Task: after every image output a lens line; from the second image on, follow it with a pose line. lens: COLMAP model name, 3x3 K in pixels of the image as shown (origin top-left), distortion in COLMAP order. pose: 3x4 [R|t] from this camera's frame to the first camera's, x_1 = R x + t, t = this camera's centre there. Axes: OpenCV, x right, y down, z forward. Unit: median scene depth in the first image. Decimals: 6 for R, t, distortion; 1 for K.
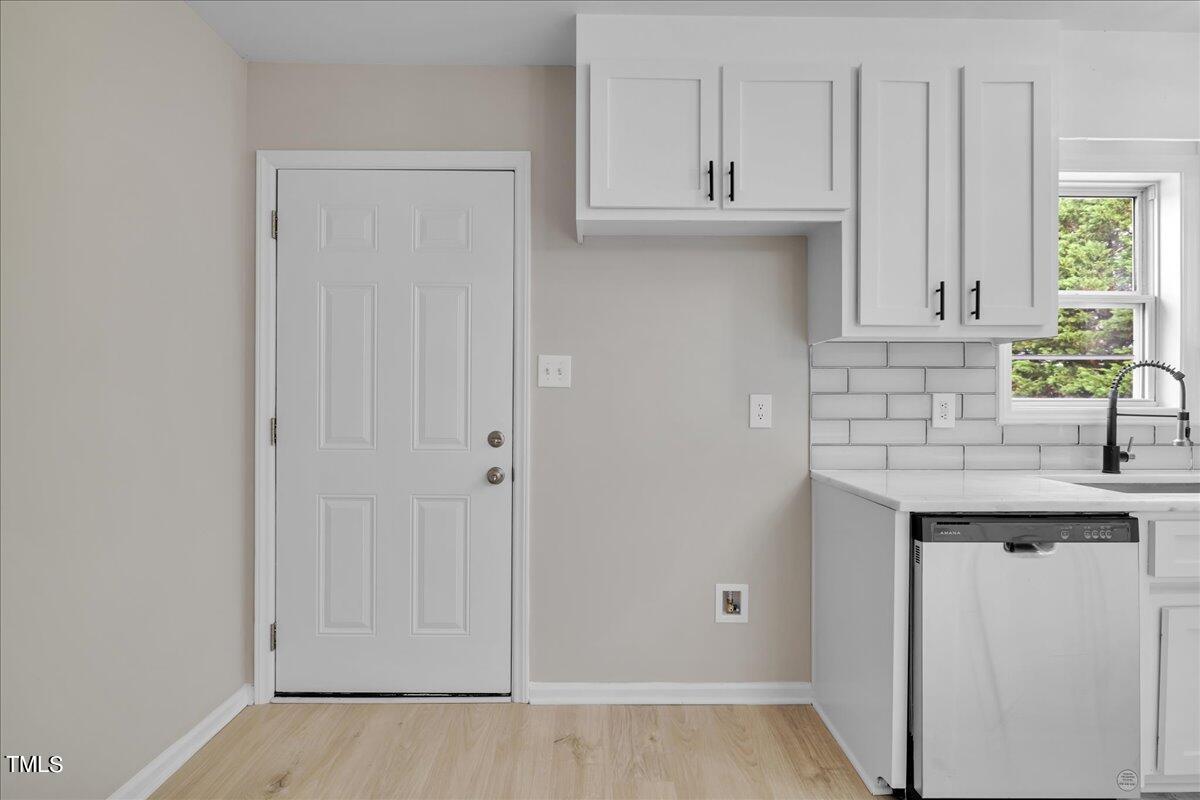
lens RADIAL K [[564.2, 0, 600.0], [0, 564.2, 400.0], [0, 0, 1]] dist [-0.003661, -0.000597]
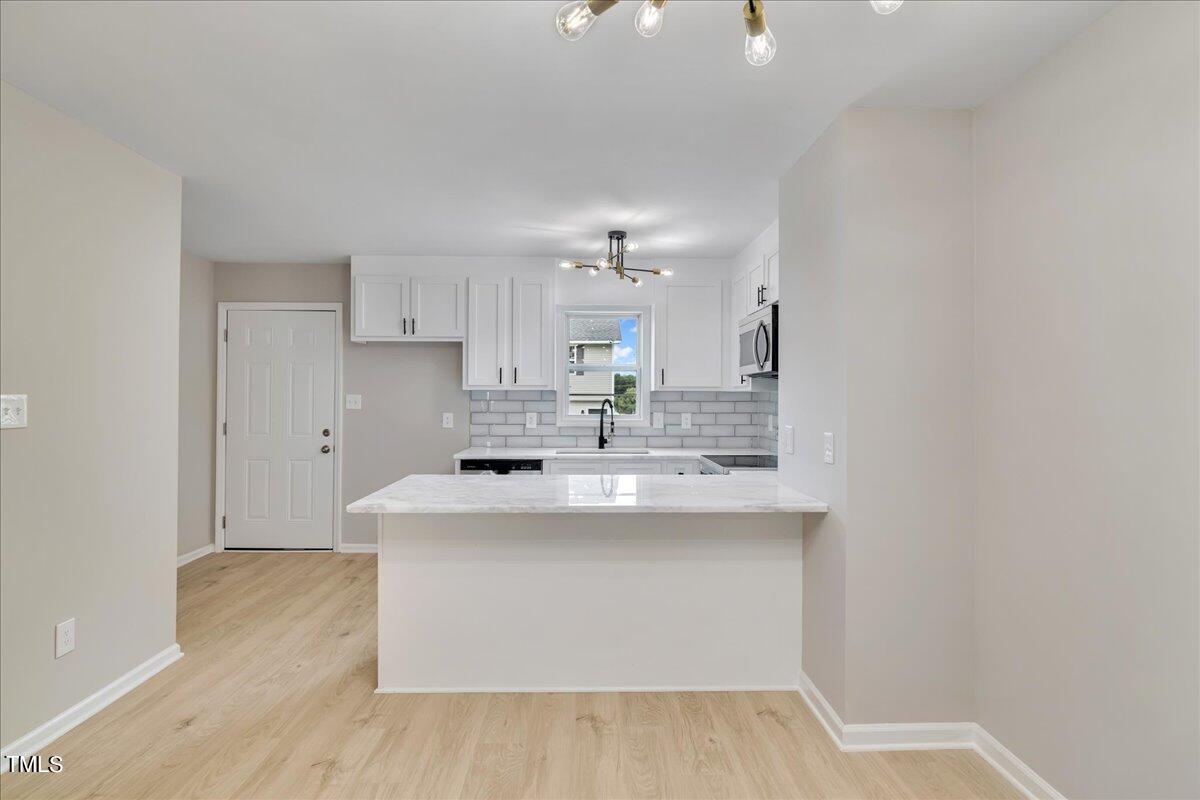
lens RADIAL K [[606.6, 0, 597.2], [0, 606.6, 395.6], [0, 0, 1]] dist [-0.002253, 0.000112]
pose [[0.999981, 0.003070, 0.005322, 0.857651], [-0.003033, 0.999971, -0.006981, -0.061825], [-0.005343, 0.006965, 0.999961, -1.369042]]
